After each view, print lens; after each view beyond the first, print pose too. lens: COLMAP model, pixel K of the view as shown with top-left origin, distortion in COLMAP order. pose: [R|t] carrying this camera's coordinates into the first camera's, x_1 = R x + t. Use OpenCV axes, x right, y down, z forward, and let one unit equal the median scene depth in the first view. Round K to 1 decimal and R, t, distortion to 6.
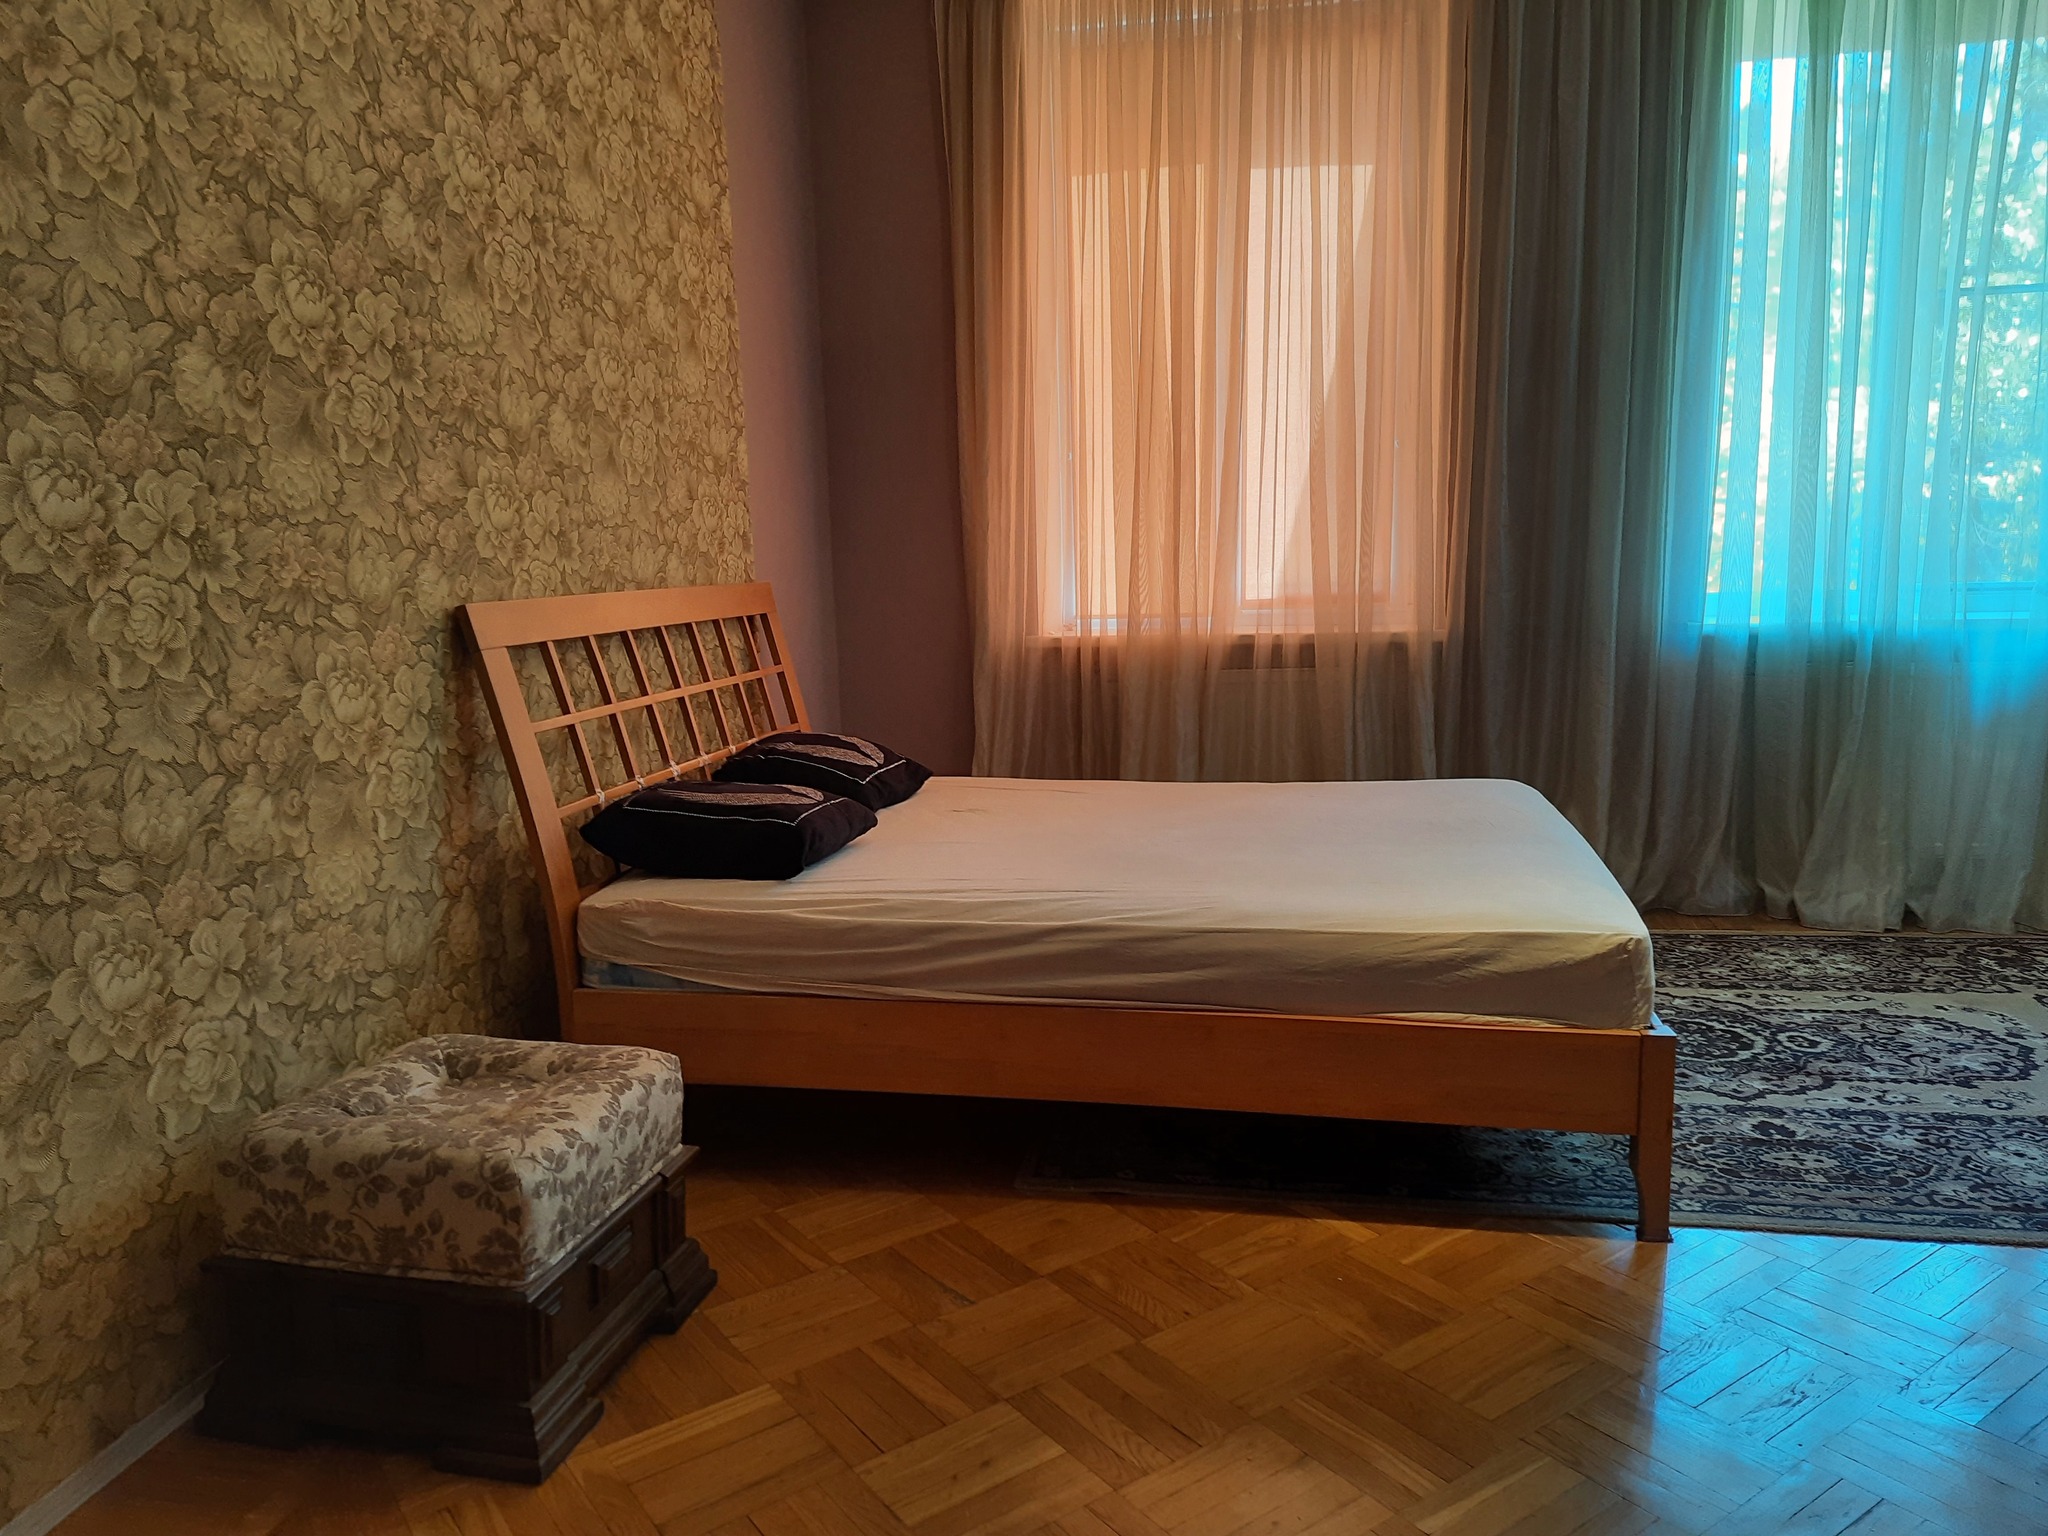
lens RADIAL K [[1462.9, 0, 1031.5], [0, 1462.9, 762.1], [0, 0, 1]] dist [0.091229, -0.087082]
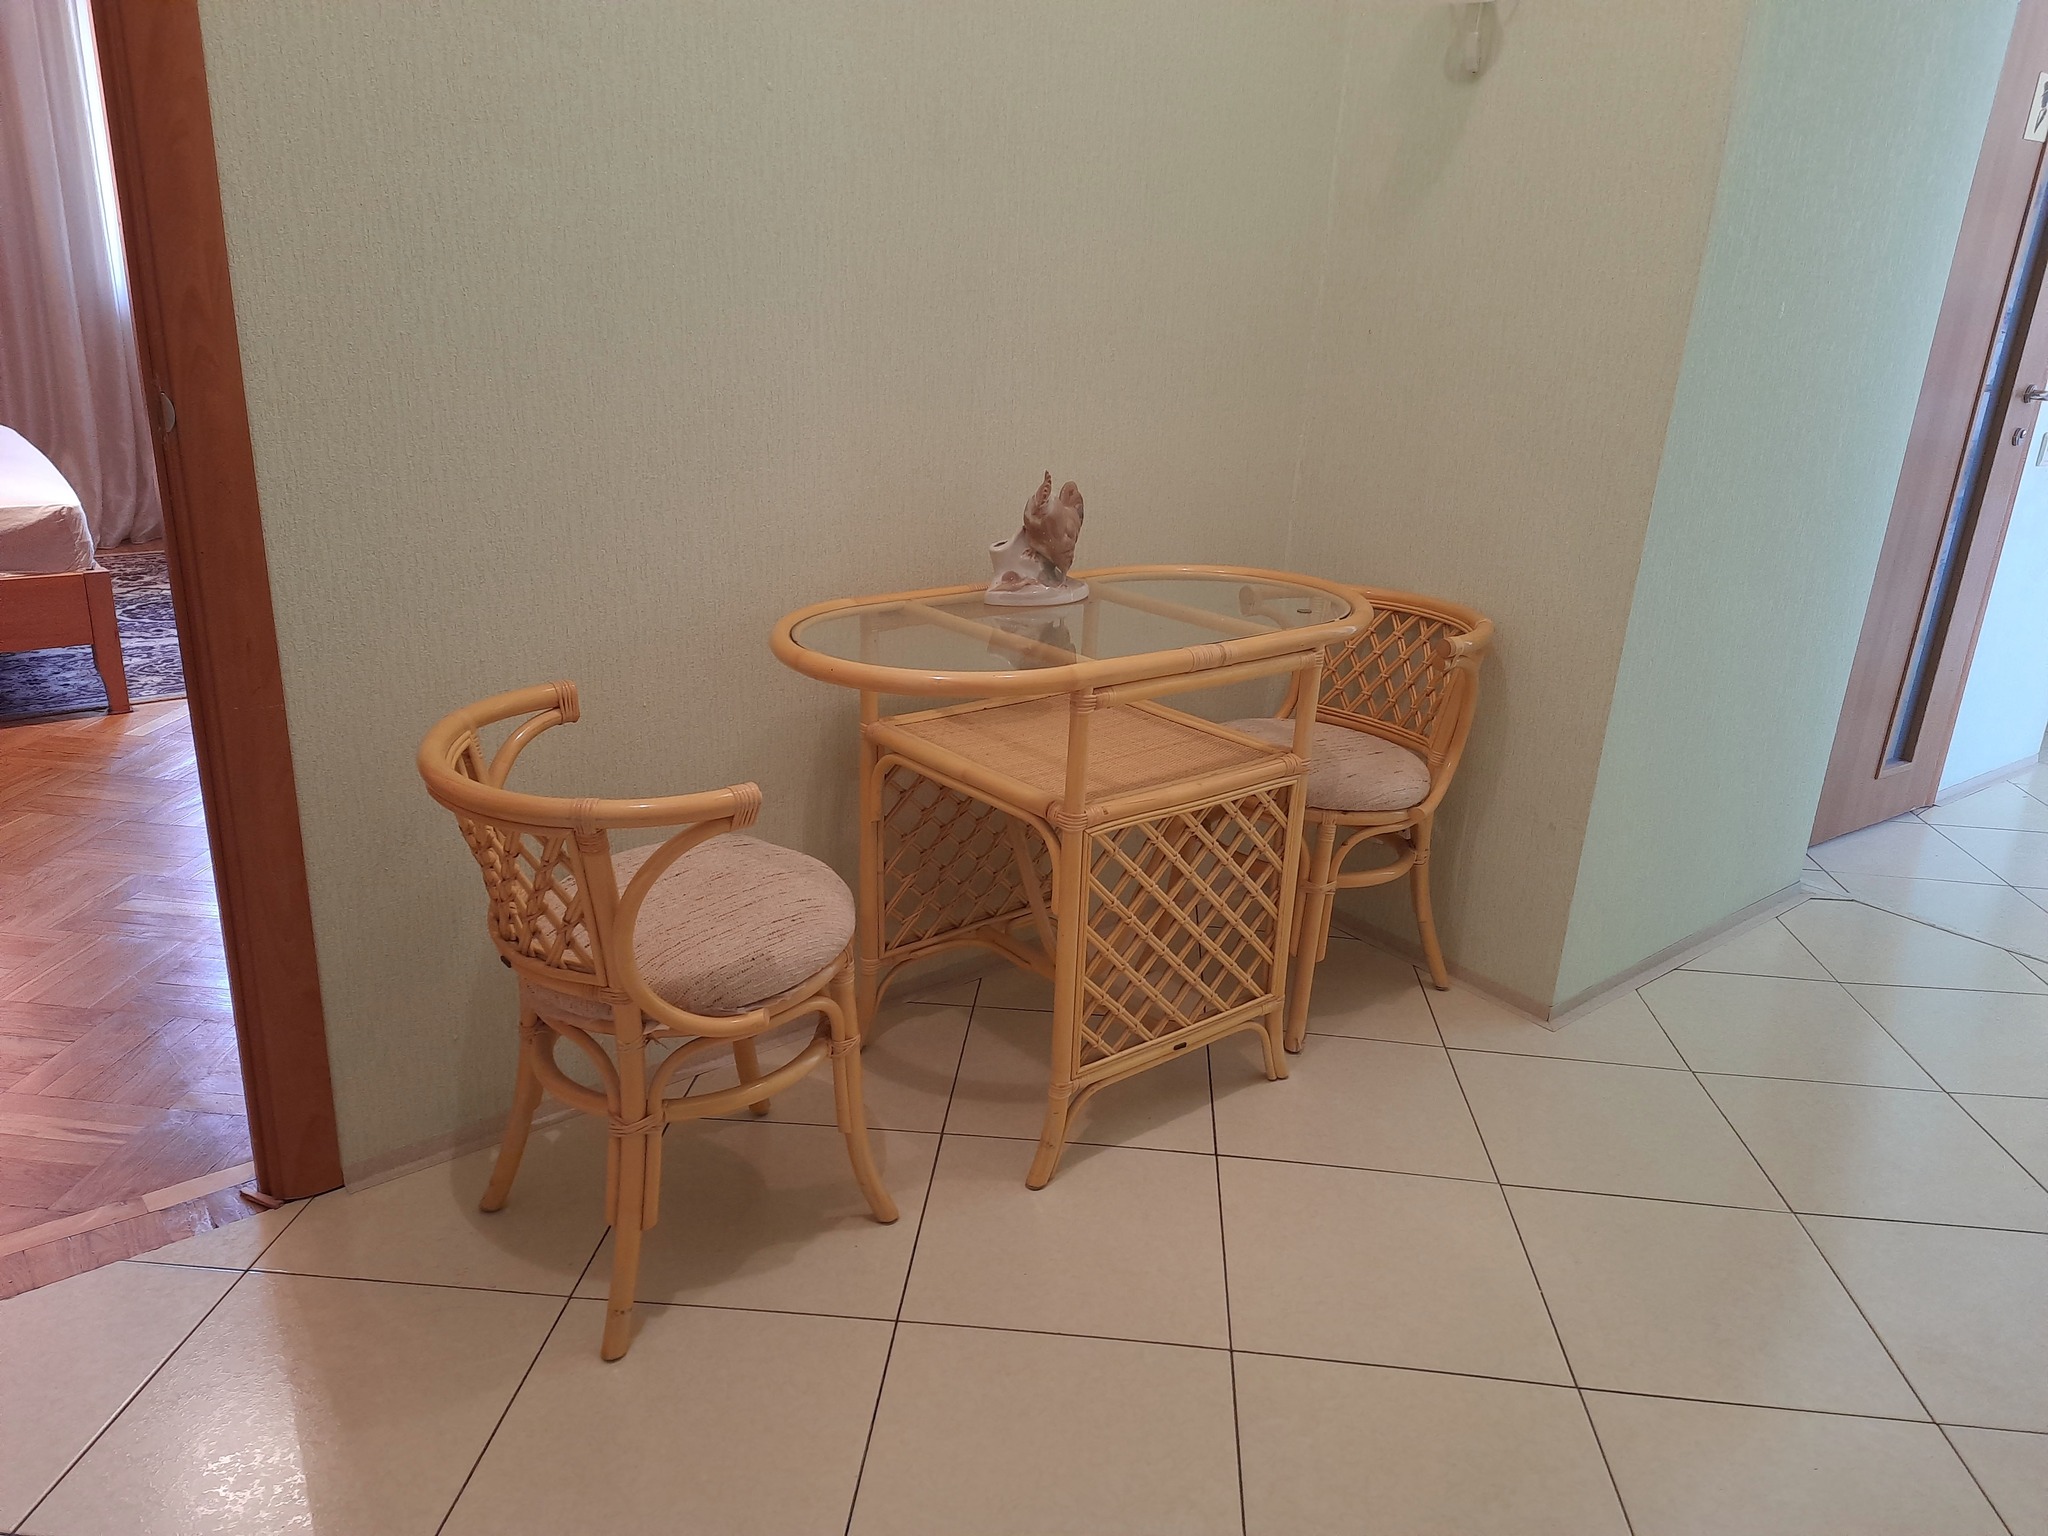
lens RADIAL K [[1462.9, 0, 1031.5], [0, 1462.9, 762.1], [0, 0, 1]] dist [0.091229, -0.087082]
pose [[0.645055, -0.194134, 0.739064, -0.090427], [0.043533, 0.974955, 0.218101, 0.070480], [-0.762895, -0.108514, 0.637351, -0.549287]]
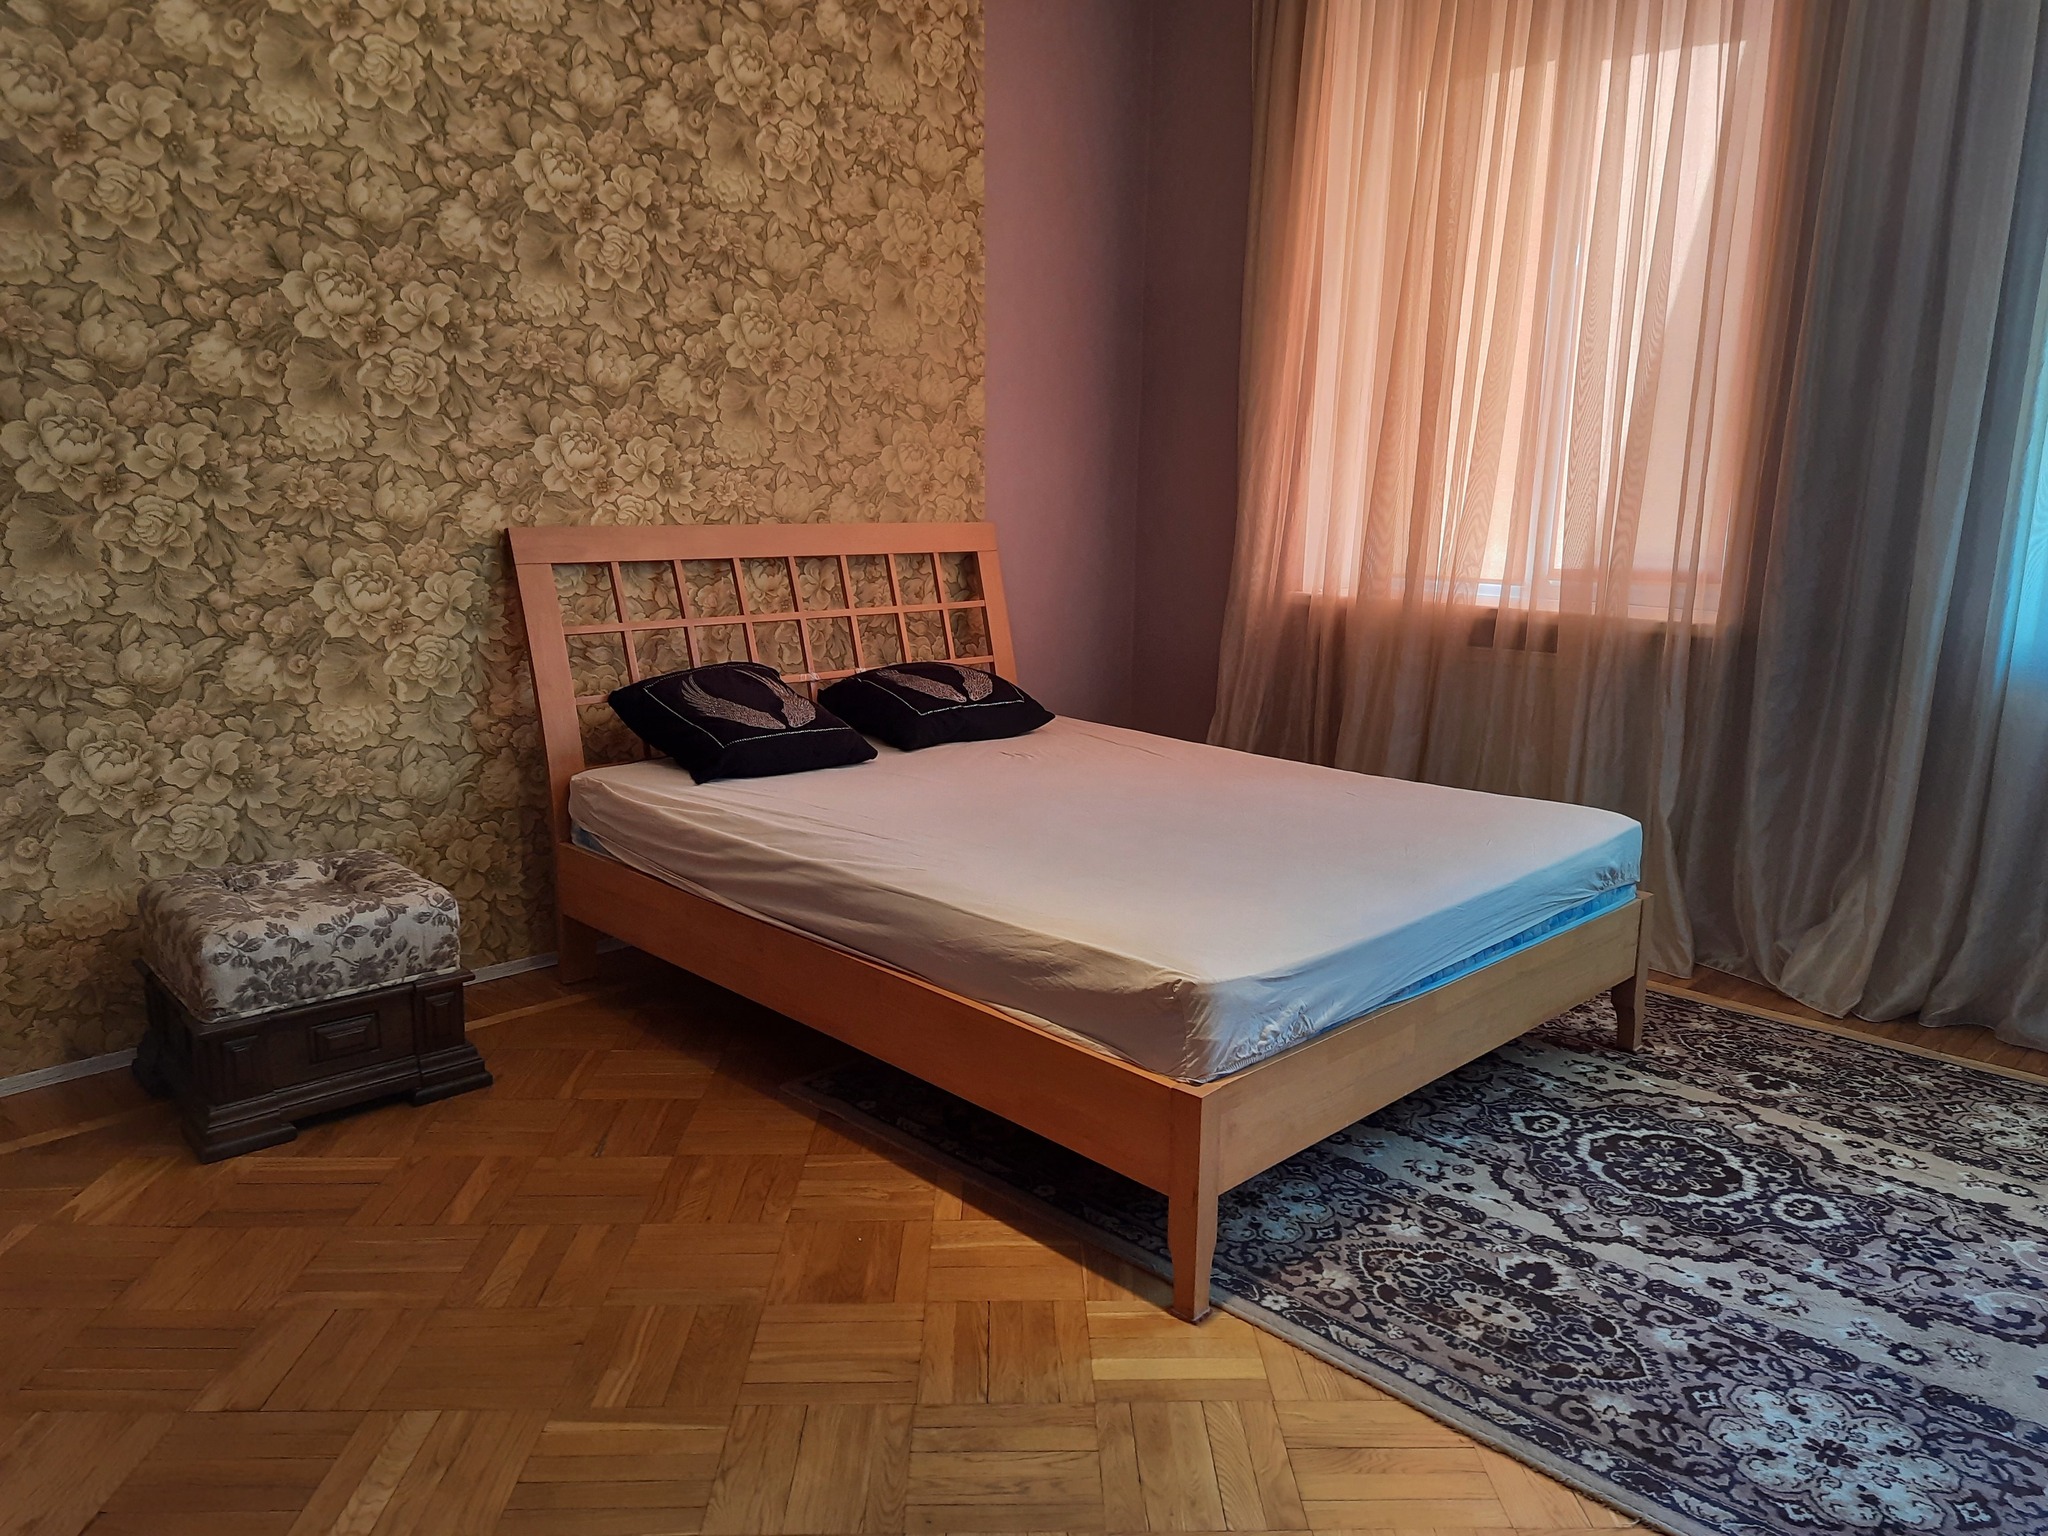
lens RADIAL K [[1457.9, 0, 1024.0], [0, 1457.9, 768.0], [0, 0, 1]] dist [0.100870, -0.102827]
pose [[0.821027, 0.147251, -0.551572, 0.665441], [-0.116536, 0.989048, 0.090577, -0.064500], [0.558868, -0.010088, 0.829195, 0.180479]]
